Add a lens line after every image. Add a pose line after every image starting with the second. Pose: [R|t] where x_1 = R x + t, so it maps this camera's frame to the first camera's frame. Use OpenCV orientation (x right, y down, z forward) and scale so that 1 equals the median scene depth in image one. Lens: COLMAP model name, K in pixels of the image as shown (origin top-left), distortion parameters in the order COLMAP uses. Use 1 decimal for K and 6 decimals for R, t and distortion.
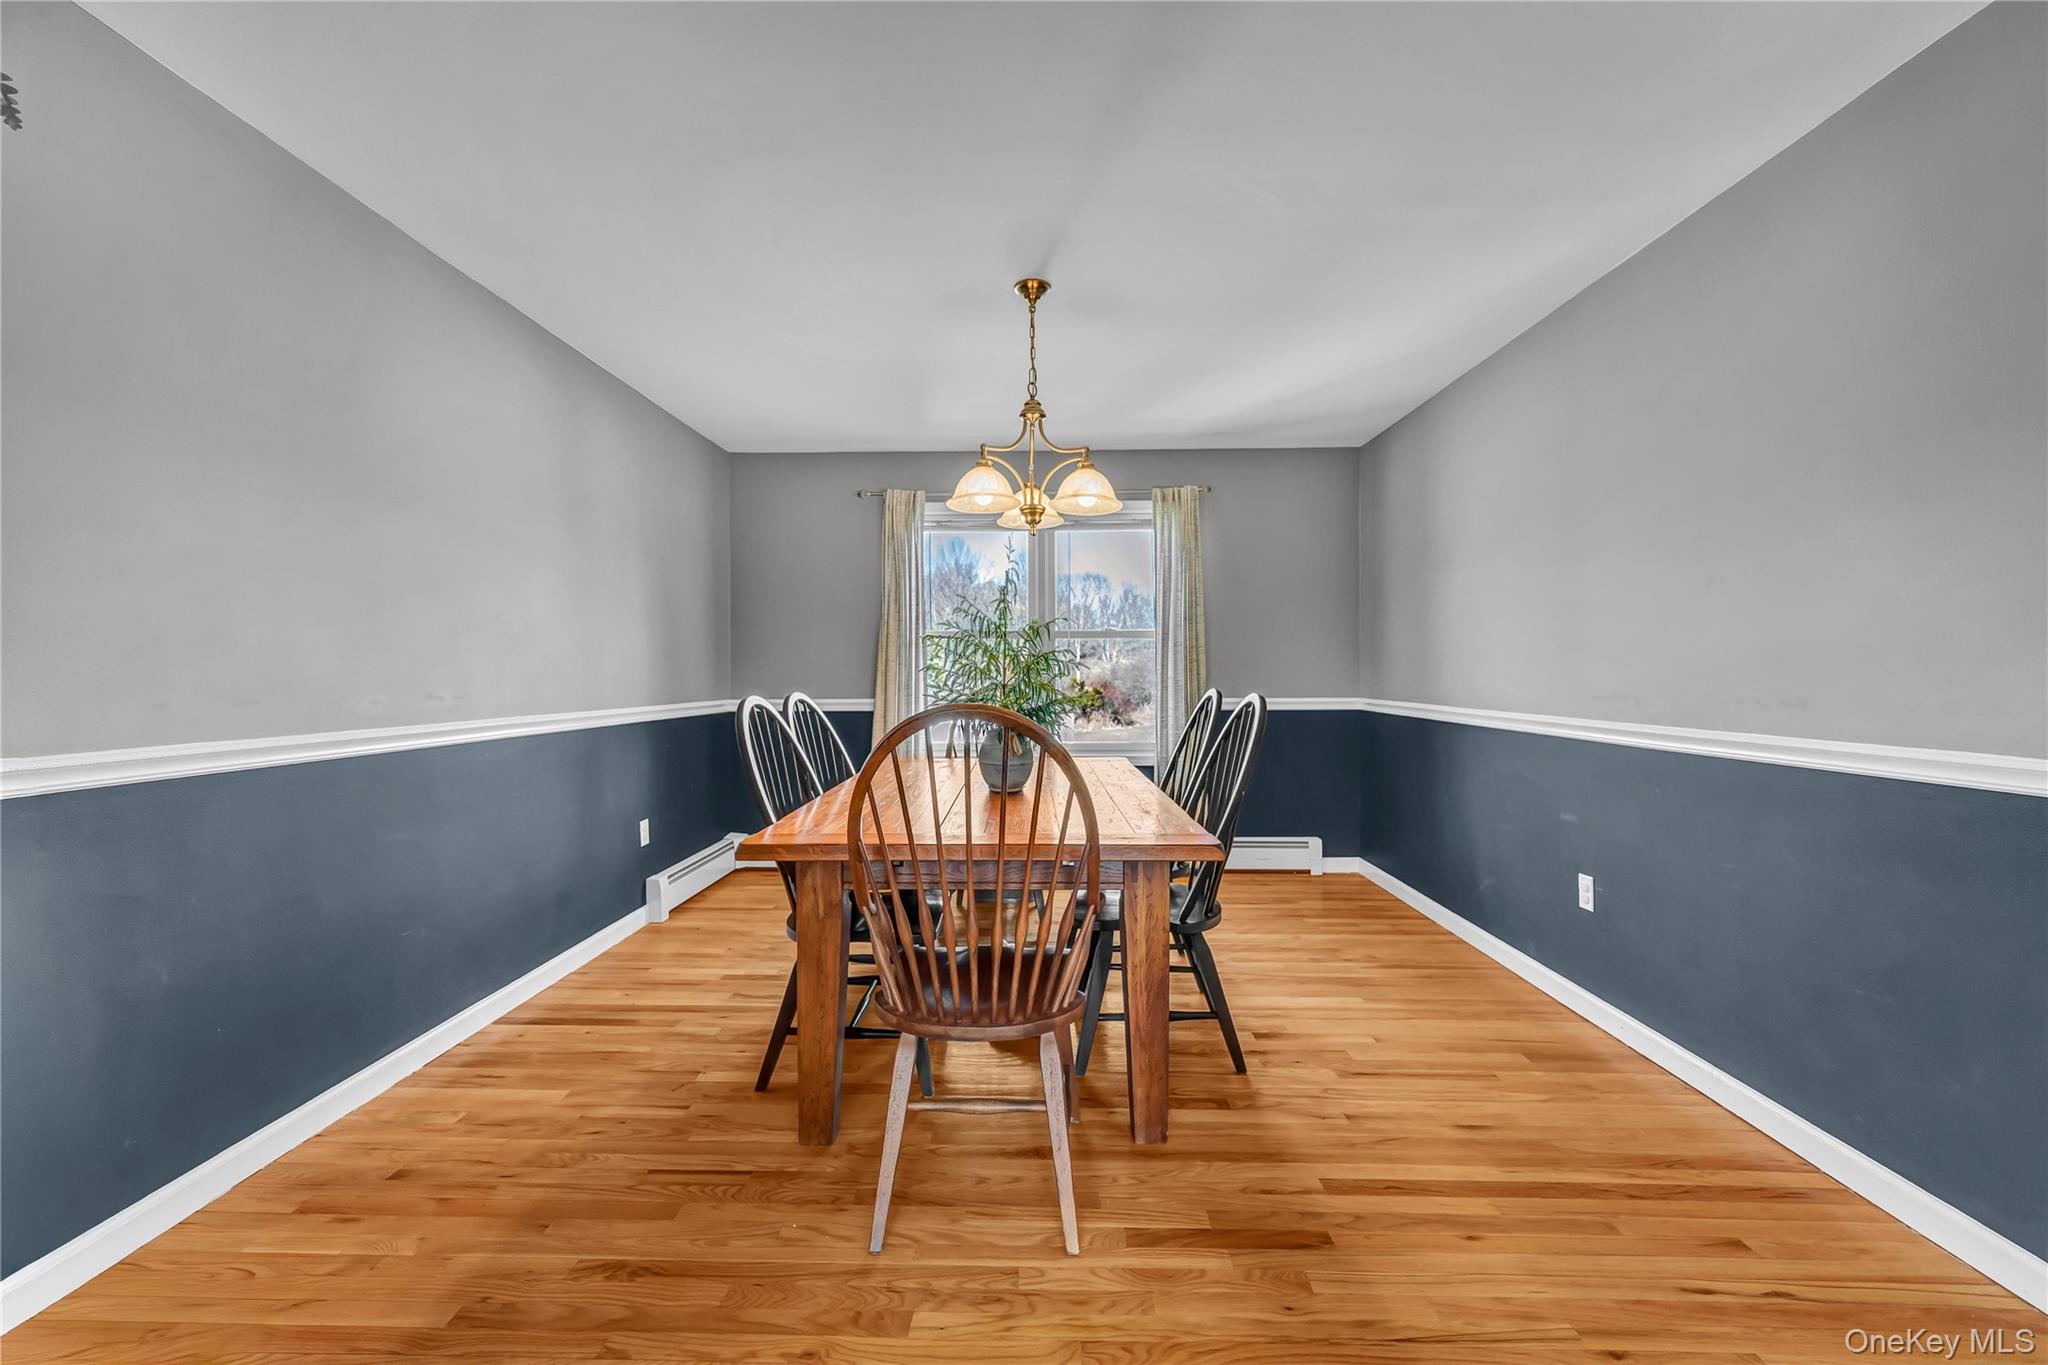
lens RADIAL K [[799.3, 0, 1024.0], [0, 799.3, 682.5], [0, 0, 1]] dist [0.000088, 0.000057]
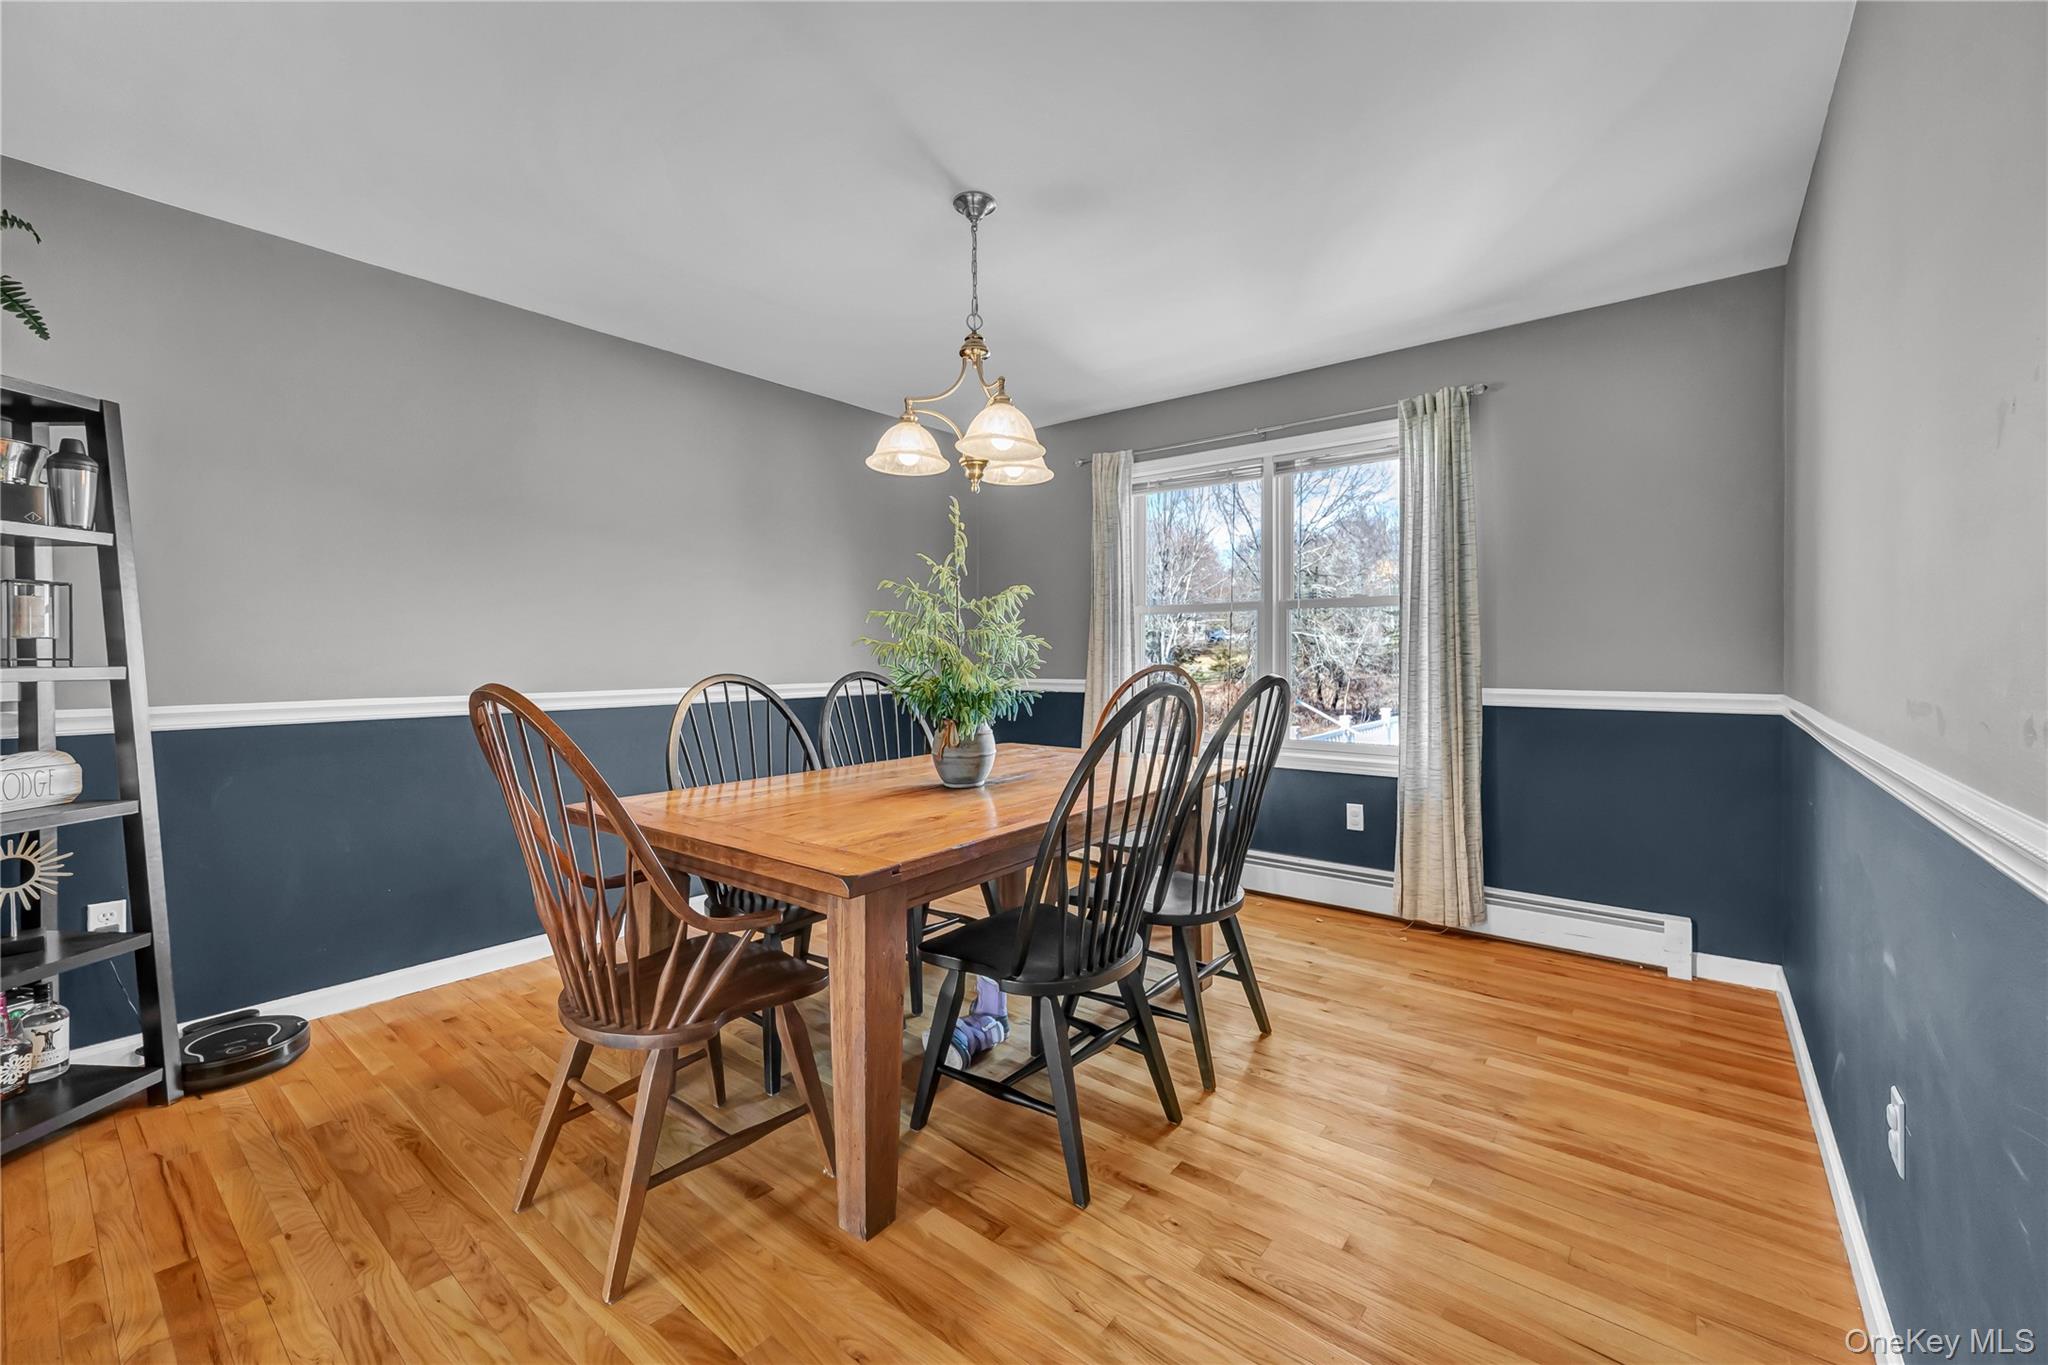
lens RADIAL K [[817.9, 0, 1025.3], [0, 817.9, 673.7], [0, 0, 1]] dist [-0.001859, -0.000391]
pose [[0.801896, 0.017354, -0.597211, 0.543592], [-0.007524, 0.999792, 0.018951, -0.007064], [0.597416, -0.010703, 0.801860, 0.307770]]
